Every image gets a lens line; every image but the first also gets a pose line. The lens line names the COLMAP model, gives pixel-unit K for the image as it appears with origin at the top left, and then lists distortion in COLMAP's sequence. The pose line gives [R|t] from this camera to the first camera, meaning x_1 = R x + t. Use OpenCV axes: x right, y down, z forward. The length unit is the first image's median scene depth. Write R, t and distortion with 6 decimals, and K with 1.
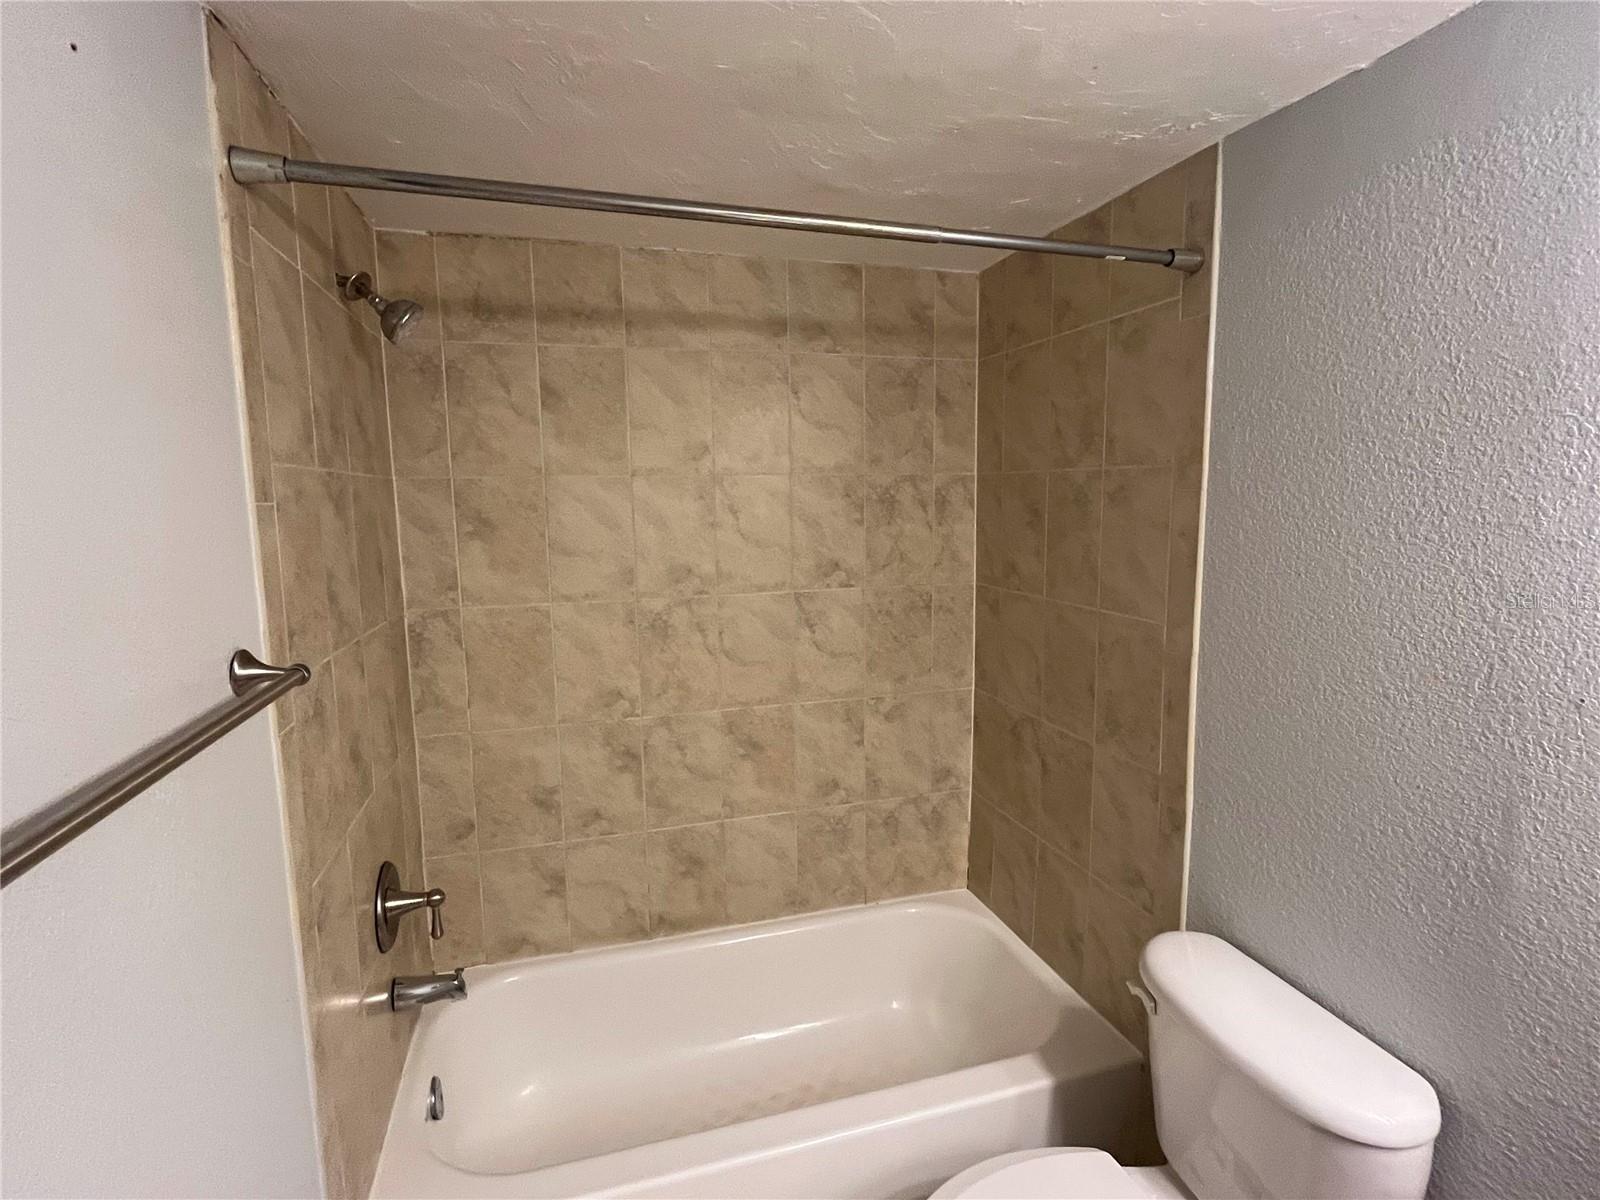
lens RADIAL K [[798.7, 0, 803.4], [0, 798.7, 601.6], [0, 0, 1]] dist [-0.002400, -0.000387]
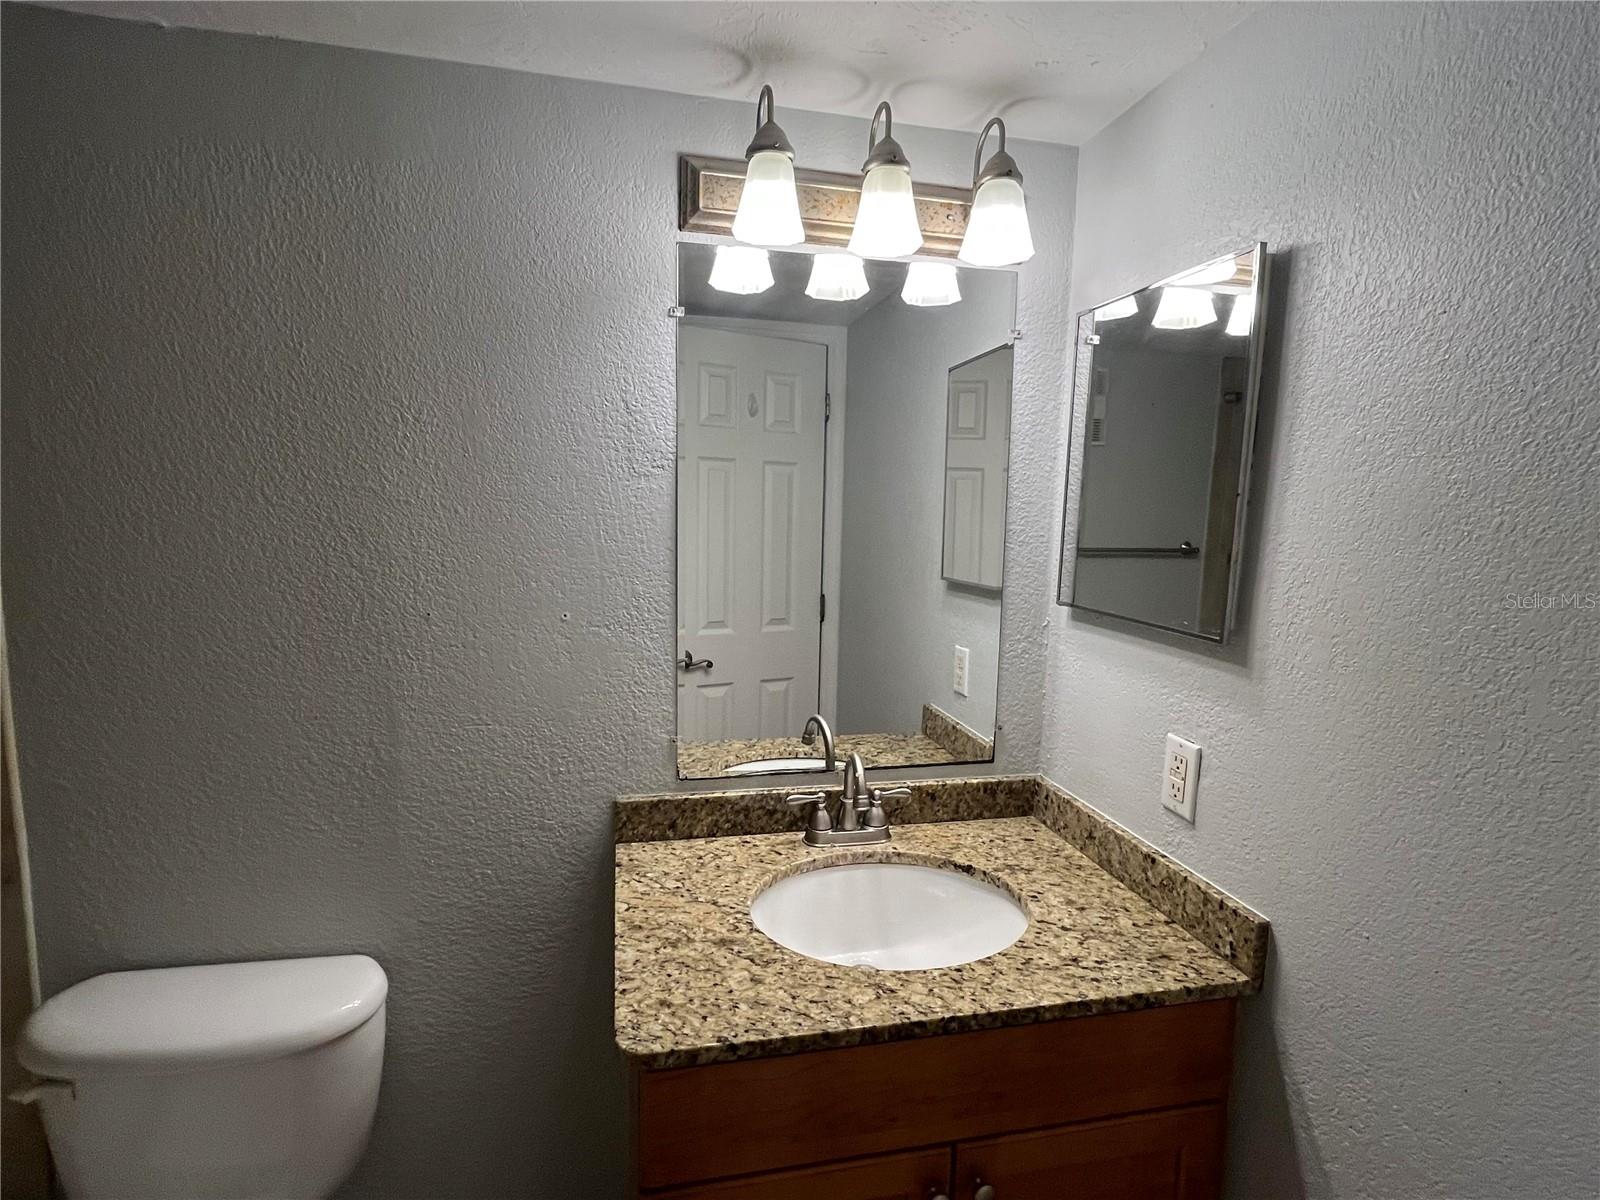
lens RADIAL K [[798.7, 0, 802.8], [0, 798.7, 601.4], [0, 0, 1]] dist [-0.002400, -0.000387]
pose [[0.055945, -0.102058, 0.993204, -0.339272], [0.106920, 0.989654, 0.095670, 0.034736], [-0.992692, 0.100841, 0.066278, 0.229960]]
